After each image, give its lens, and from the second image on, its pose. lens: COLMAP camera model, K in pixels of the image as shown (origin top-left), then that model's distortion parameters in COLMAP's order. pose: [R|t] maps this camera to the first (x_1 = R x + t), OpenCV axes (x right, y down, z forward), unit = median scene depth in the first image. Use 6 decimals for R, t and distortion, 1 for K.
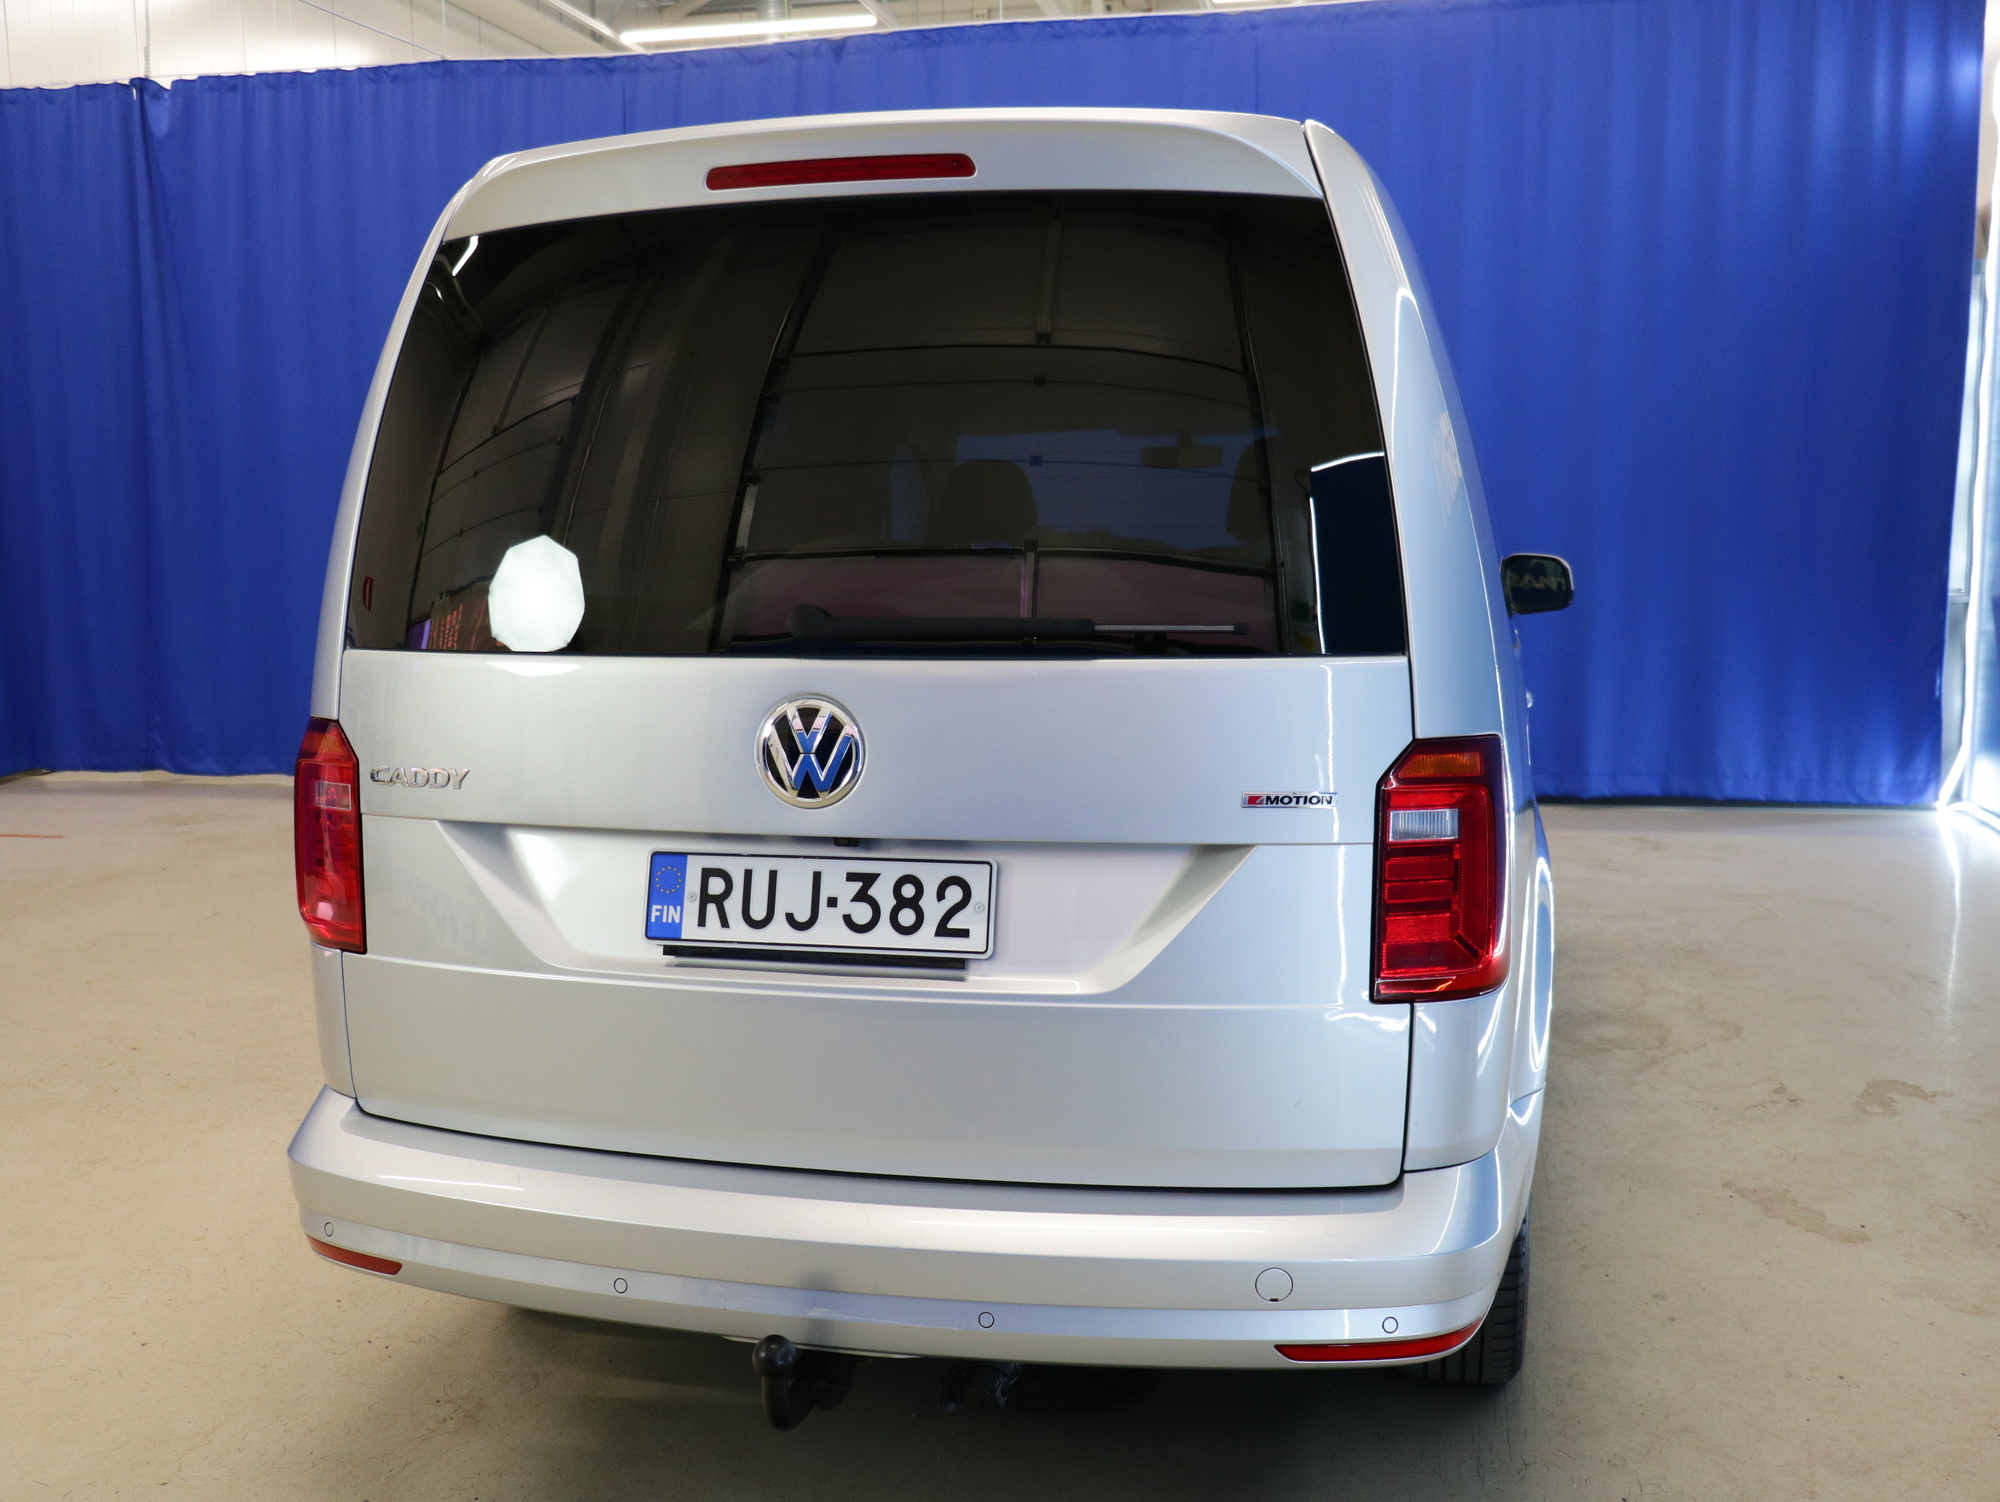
lens RADIAL K [[1924.5, 0, 1000.0], [0, 1924.5, 751.0], [0, 0, 1]] dist [-0.011791, 0.014708]
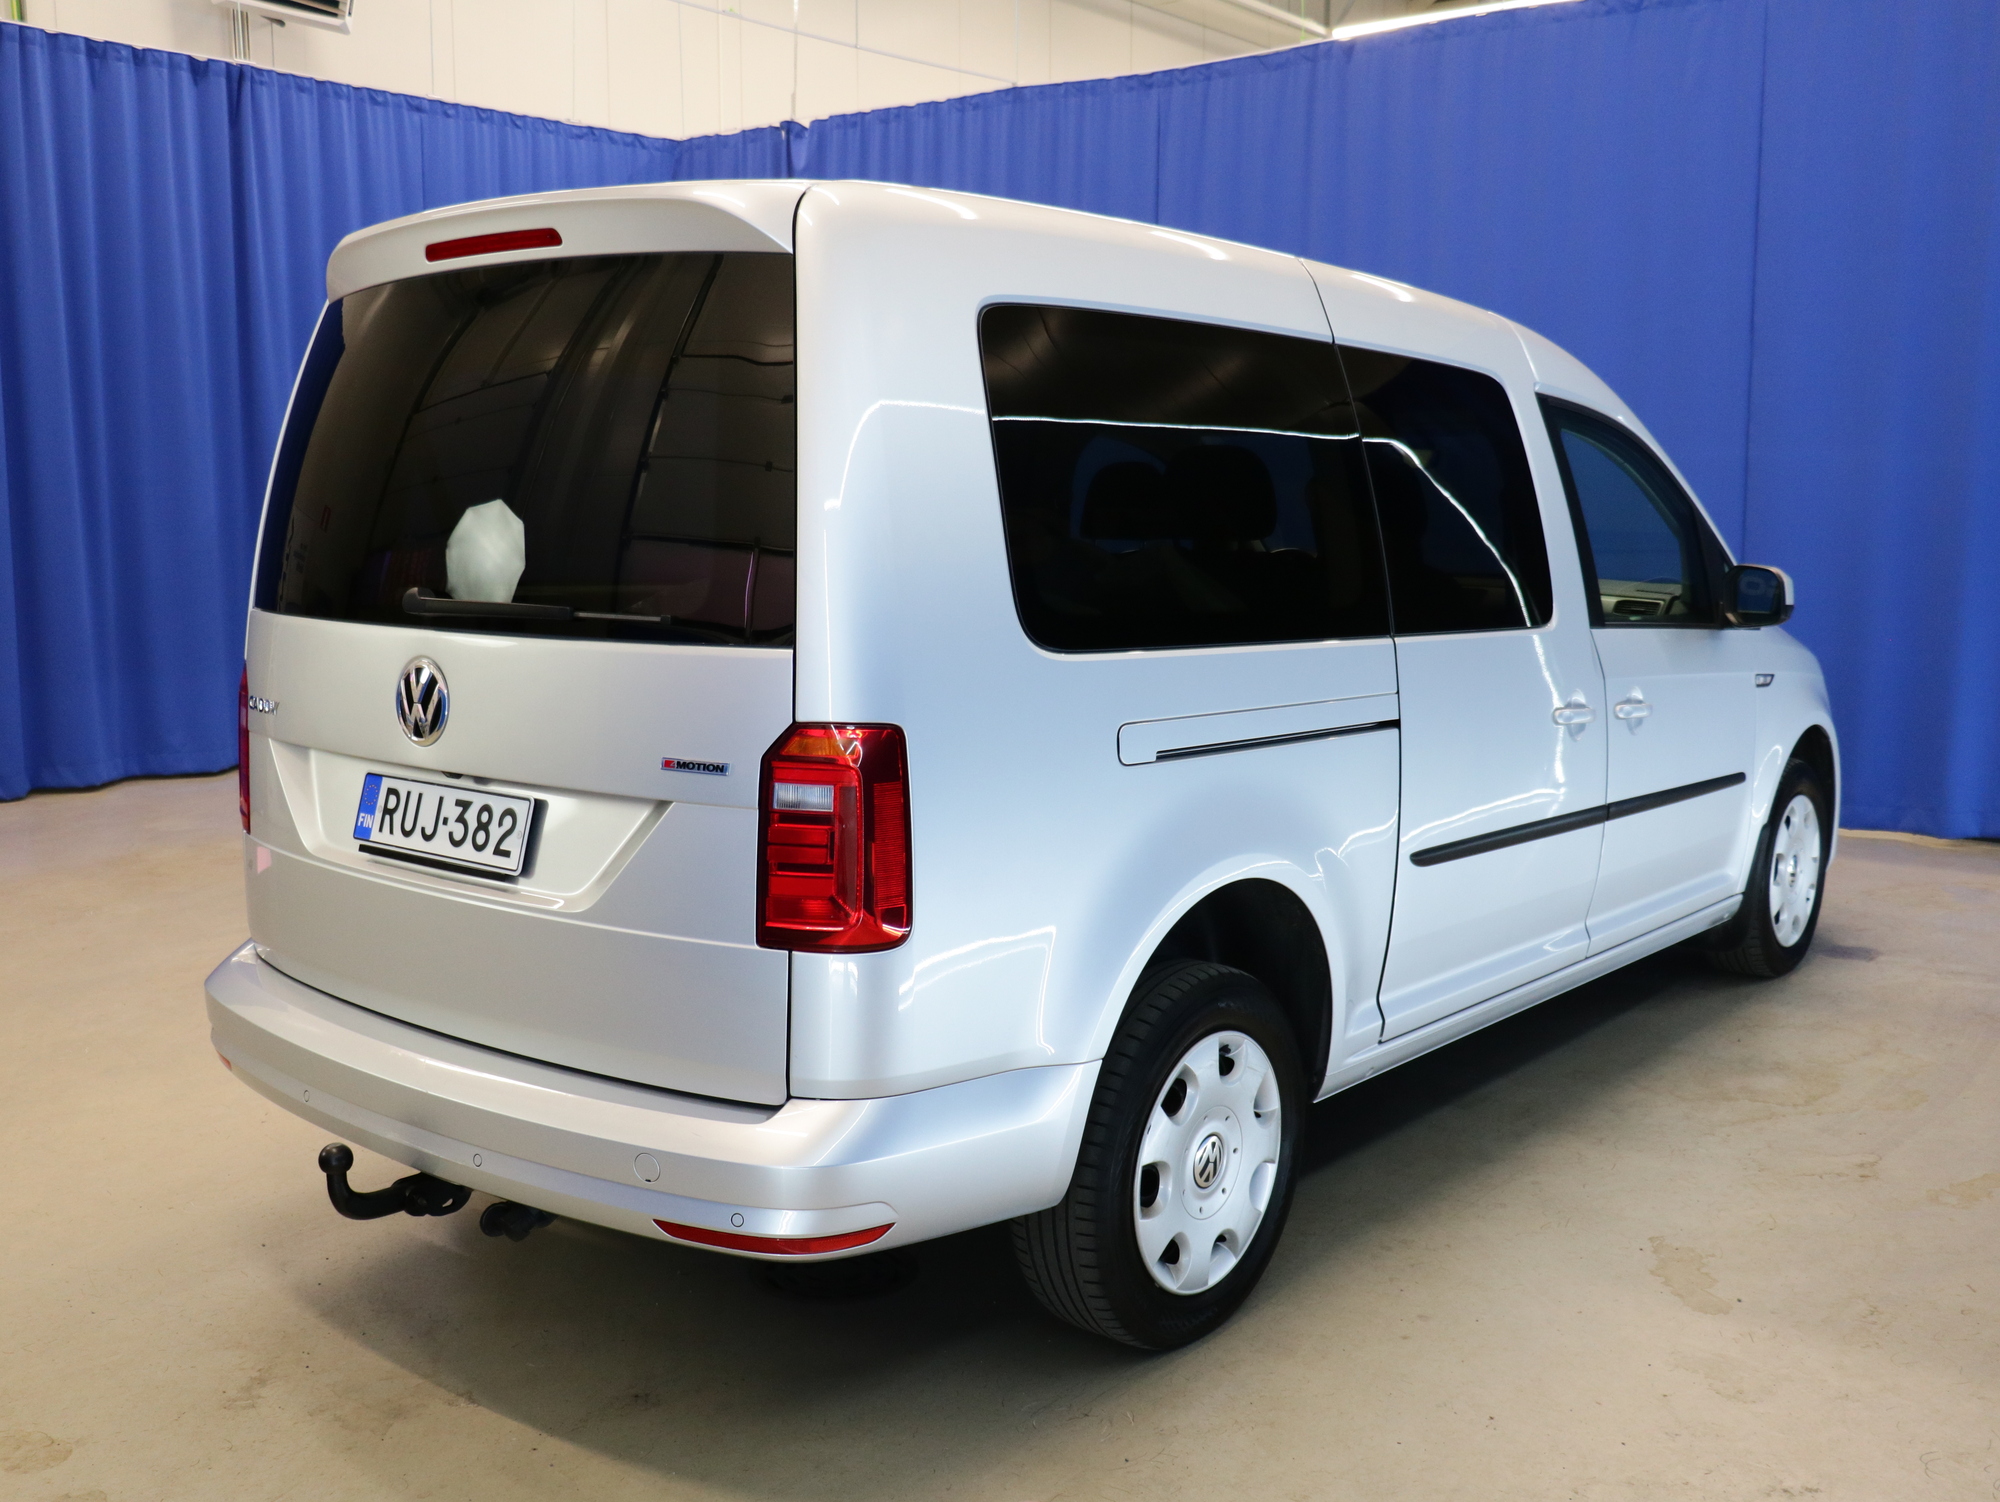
lens RADIAL K [[1924.5, 0, 1000.0], [0, 1924.5, 751.0], [0, 0, 1]] dist [-0.011791, 0.014708]
pose [[0.899823, 0.072492, -0.430191, 0.773947], [-0.068227, 0.997348, 0.025356, -0.024710], [0.430888, 0.006535, 0.902382, 0.009267]]
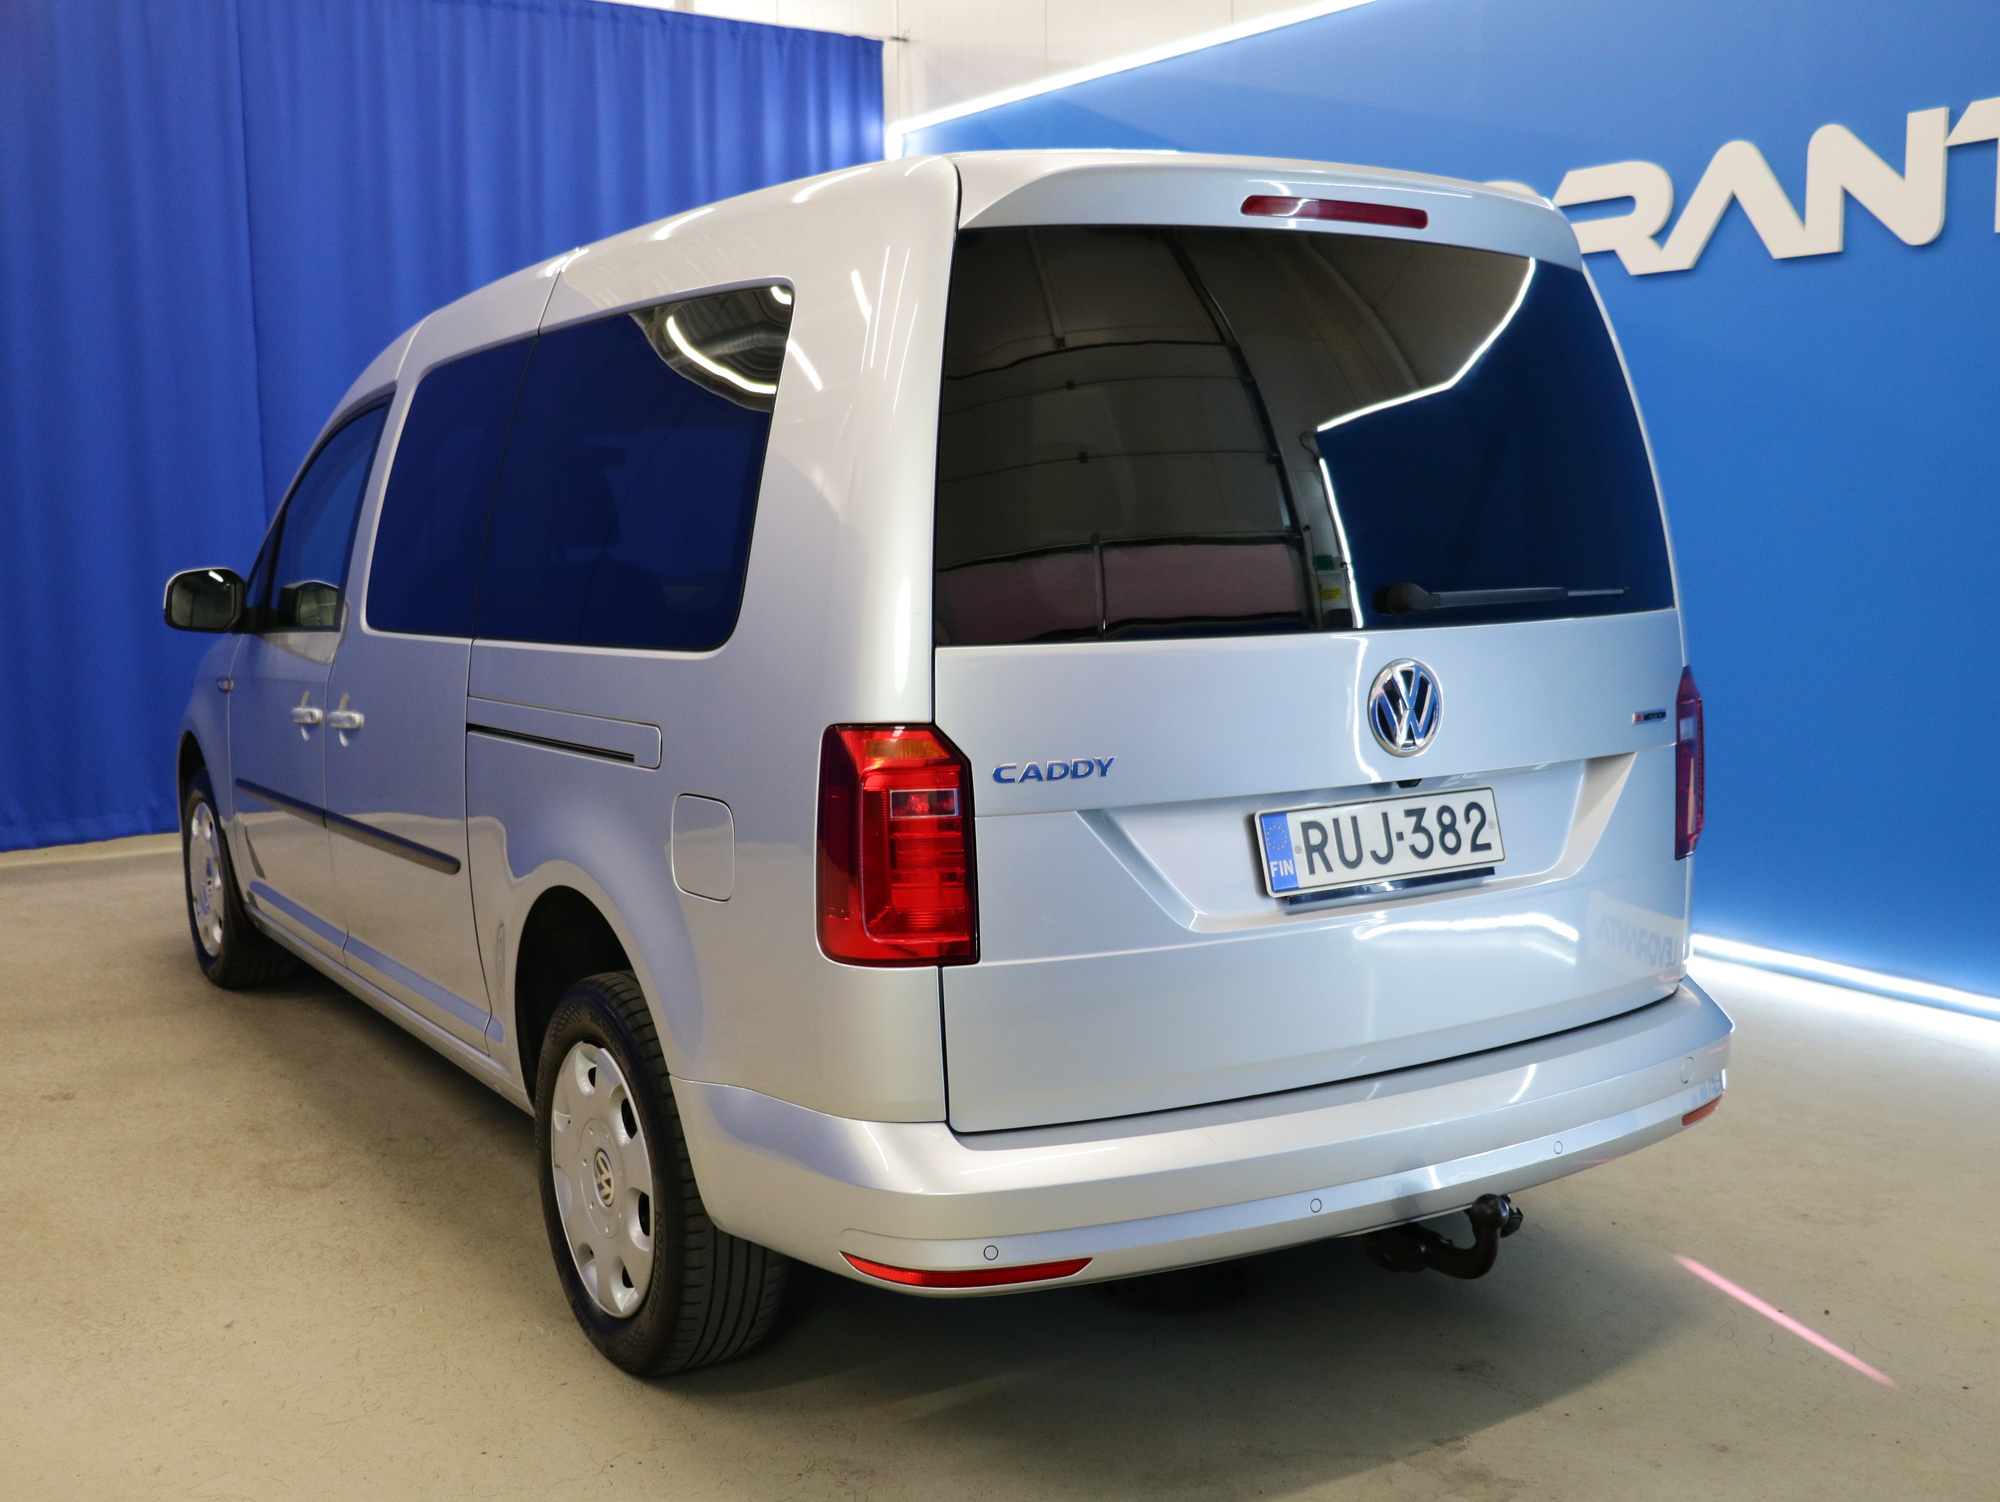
lens RADIAL K [[2058.5, 0, 1000.0], [0, 2058.5, 751.0], [0, 0, 1]] dist [-0.016311, 0.021355]
pose [[0.700350, -0.081547, 0.709126, -1.122457], [0.093471, 0.995376, 0.022151, -0.023293], [-0.707653, 0.050770, 0.704734, 0.282049]]
